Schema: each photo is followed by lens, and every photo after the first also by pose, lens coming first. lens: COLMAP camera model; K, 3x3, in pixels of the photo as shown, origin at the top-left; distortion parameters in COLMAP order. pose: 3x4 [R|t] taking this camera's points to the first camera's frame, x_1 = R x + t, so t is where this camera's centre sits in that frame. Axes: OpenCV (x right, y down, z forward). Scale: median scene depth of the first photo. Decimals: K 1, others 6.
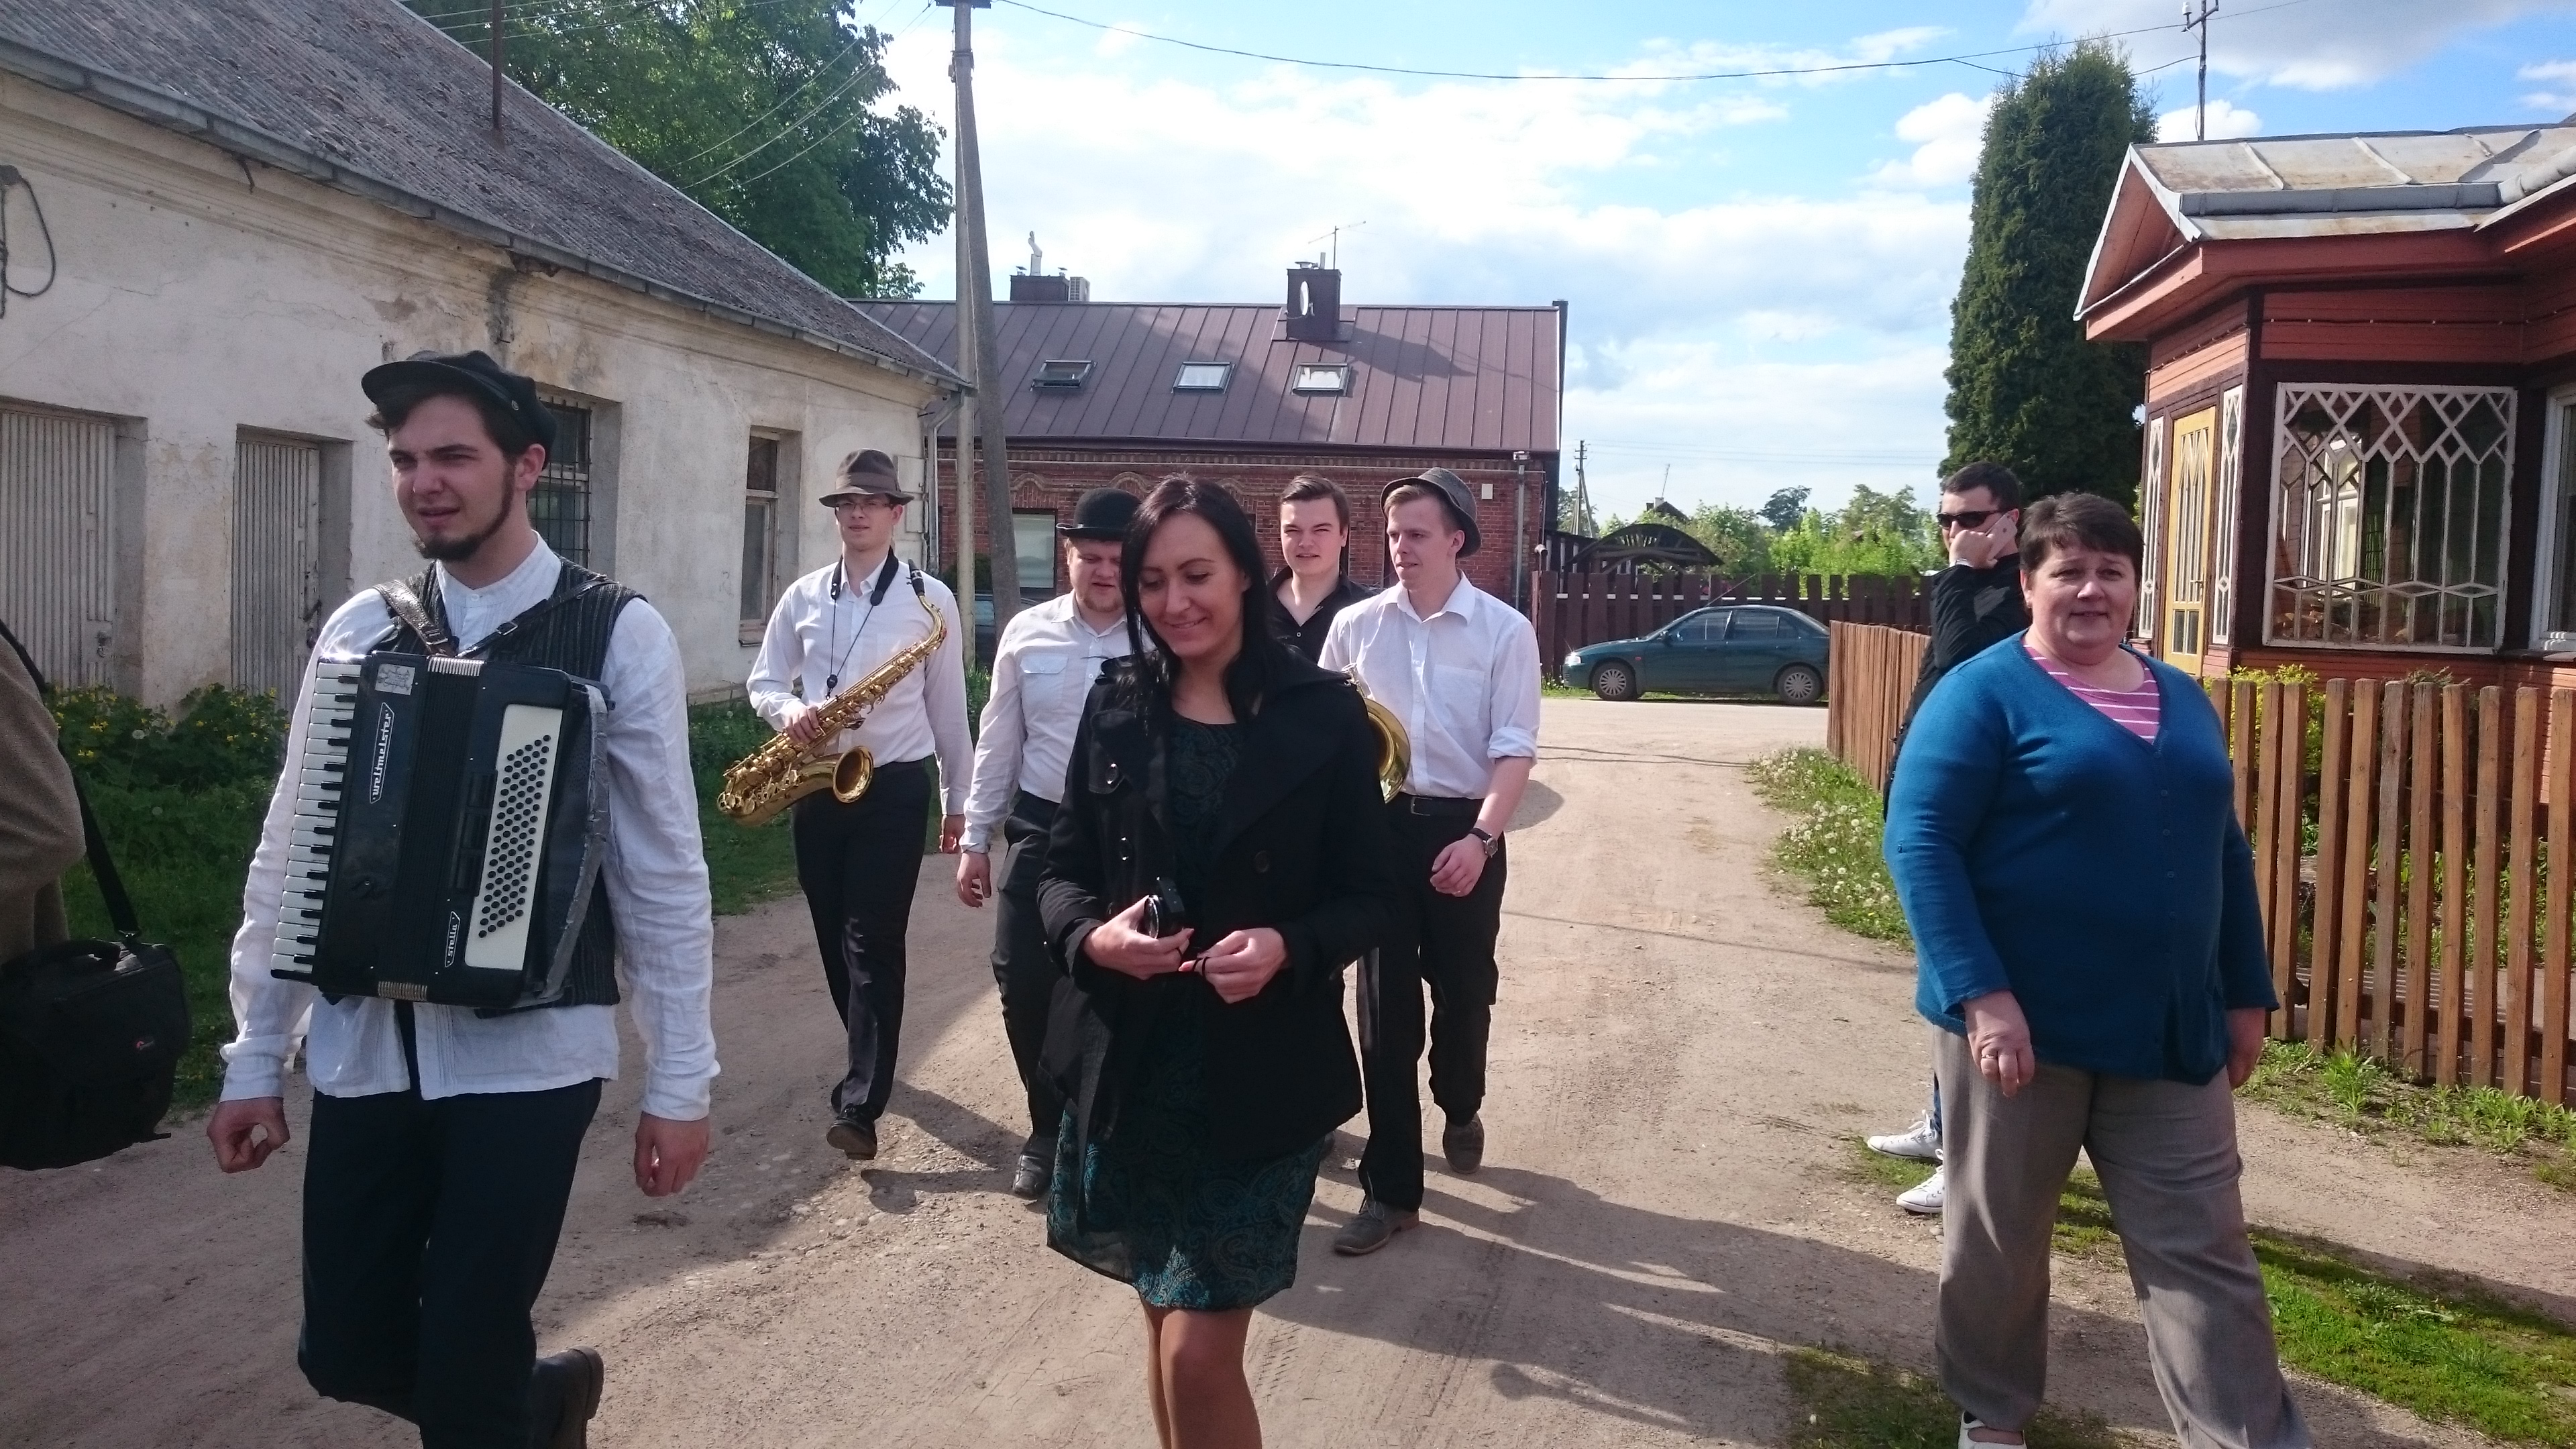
lens RADIAL K [[1825.1, 0, 1288.0], [0, 1825.1, 724.5], [0, 0, 1]] dist [0.002452, 0.001157]
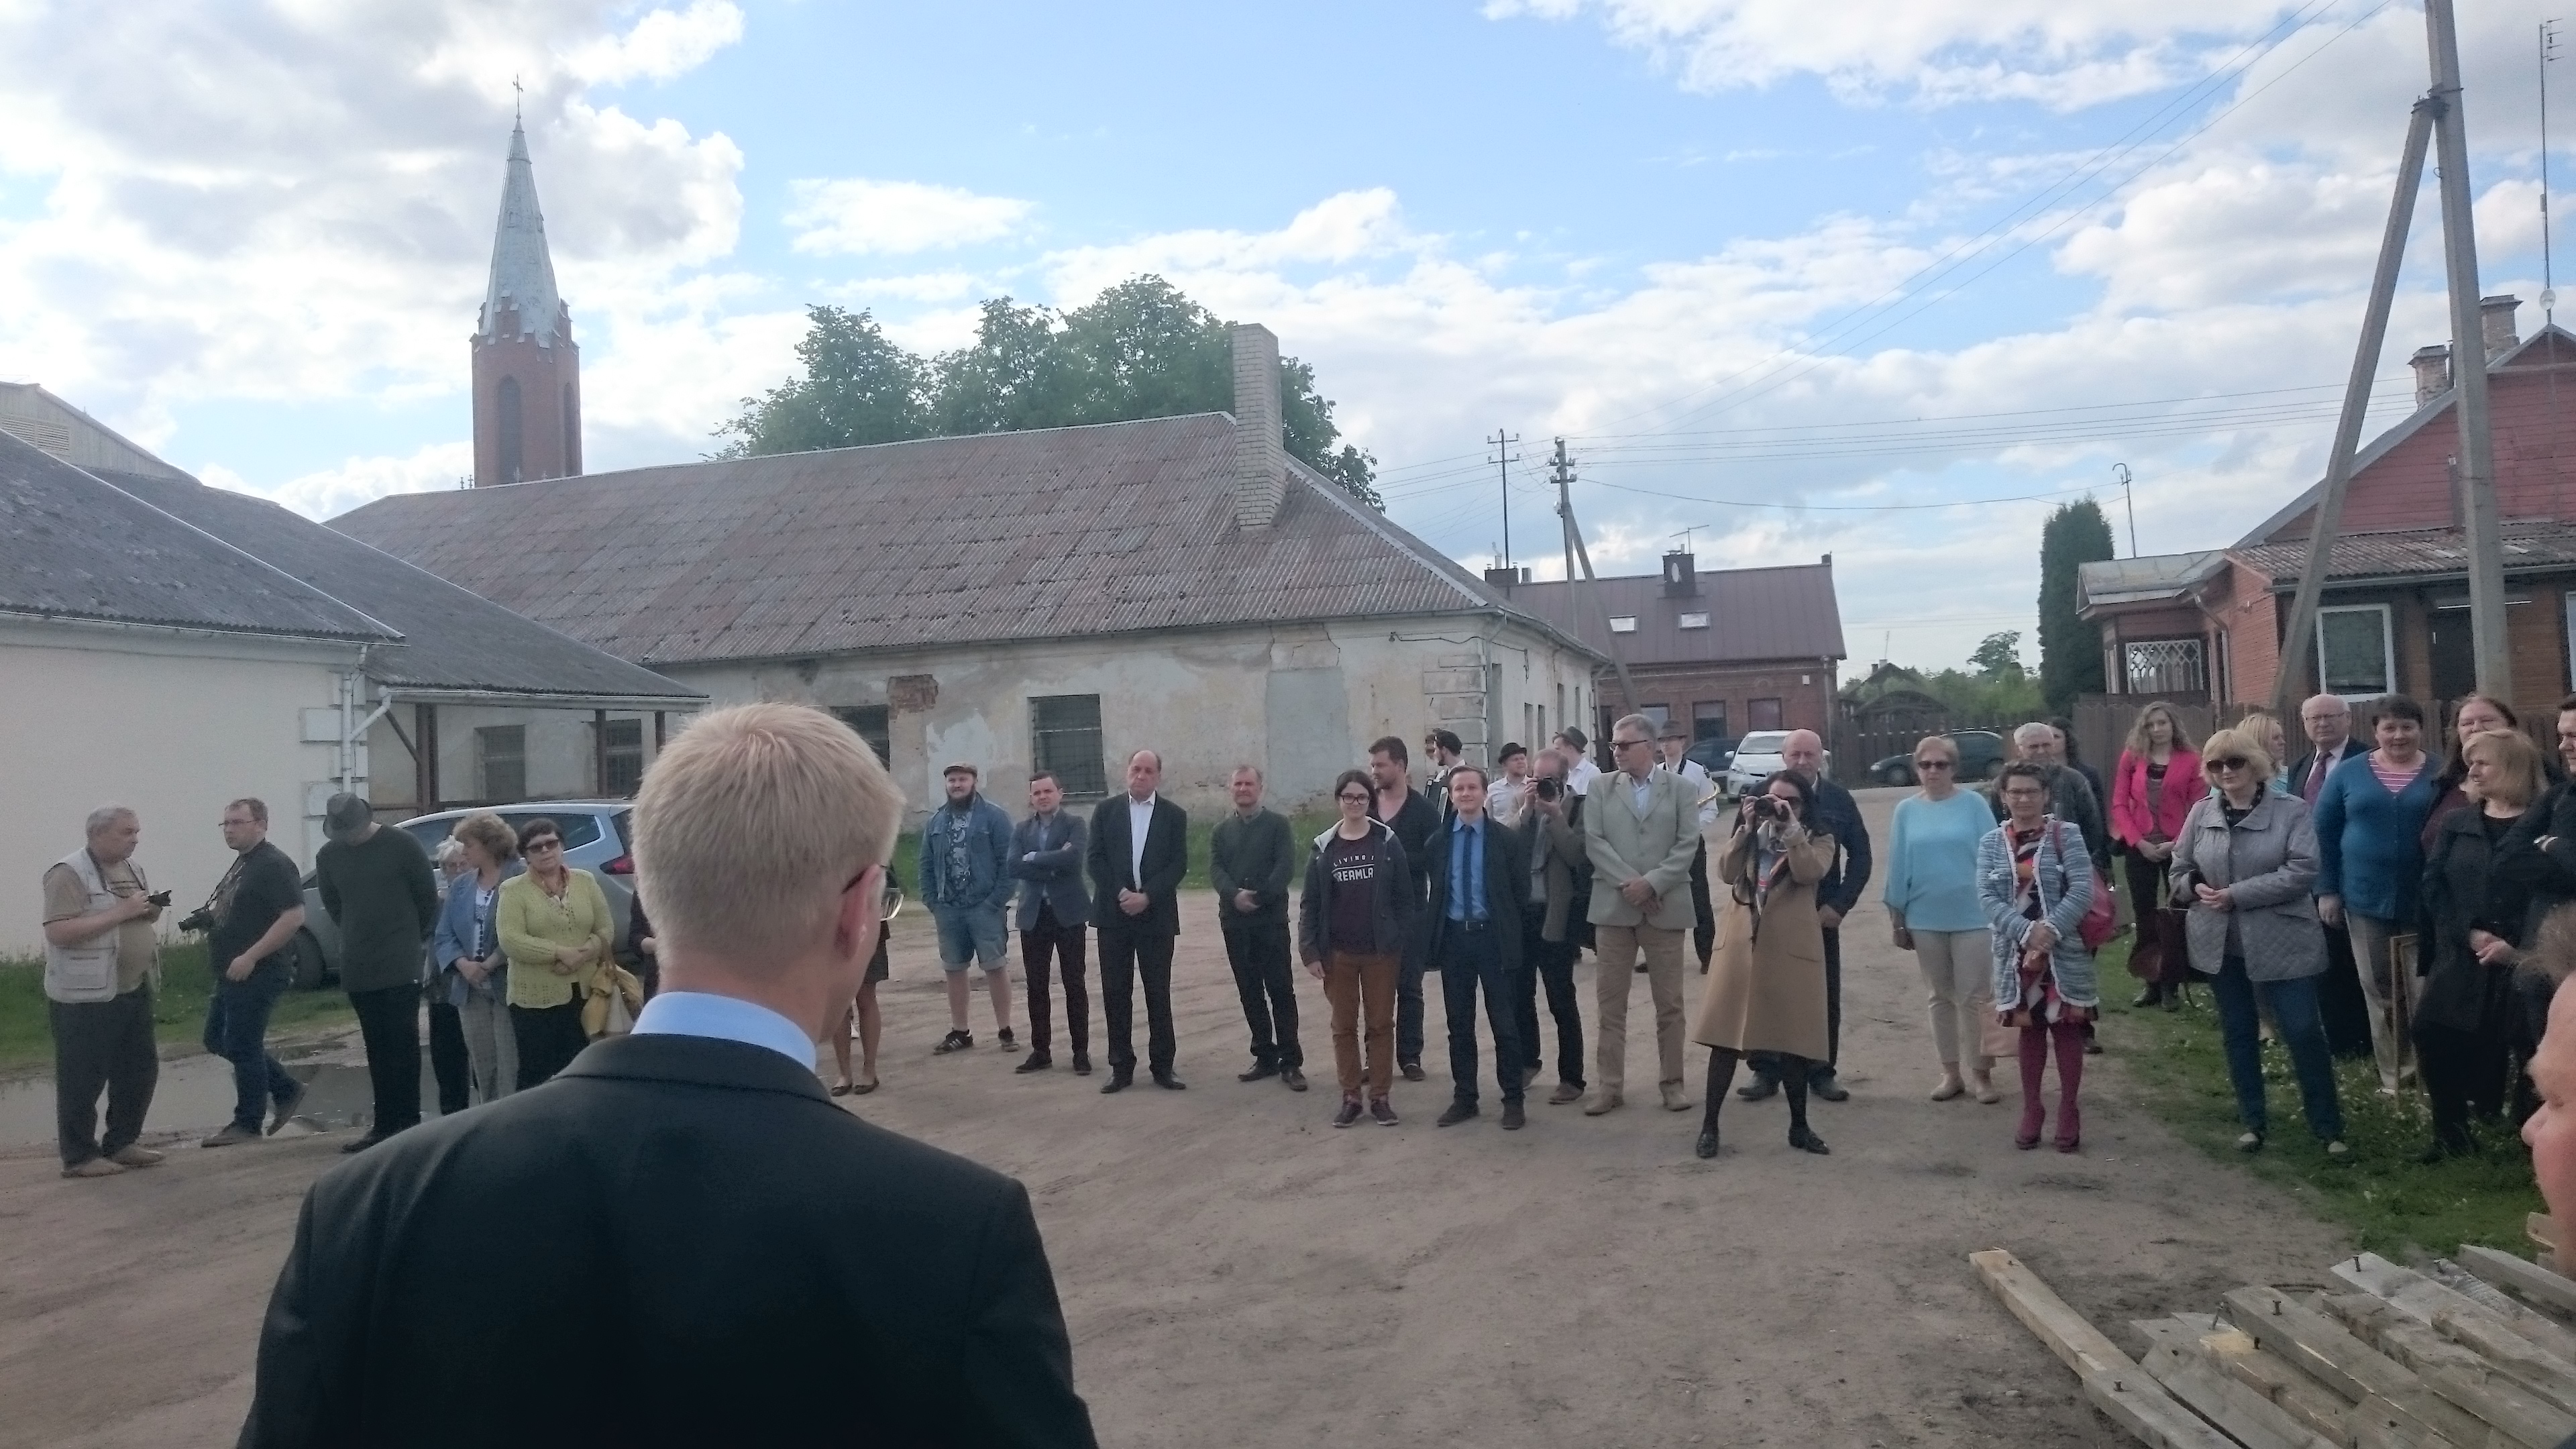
lens RADIAL K [[1883.6, 0, 1301.1], [0, 1883.6, 705.8], [0, 0, 1]] dist [0.009040, 0.001184]
pose [[0.993049, -0.074342, -0.091257, -0.210230], [0.063670, 0.991353, -0.114741, 0.073402], [0.098998, 0.108133, 0.989195, -0.836681]]
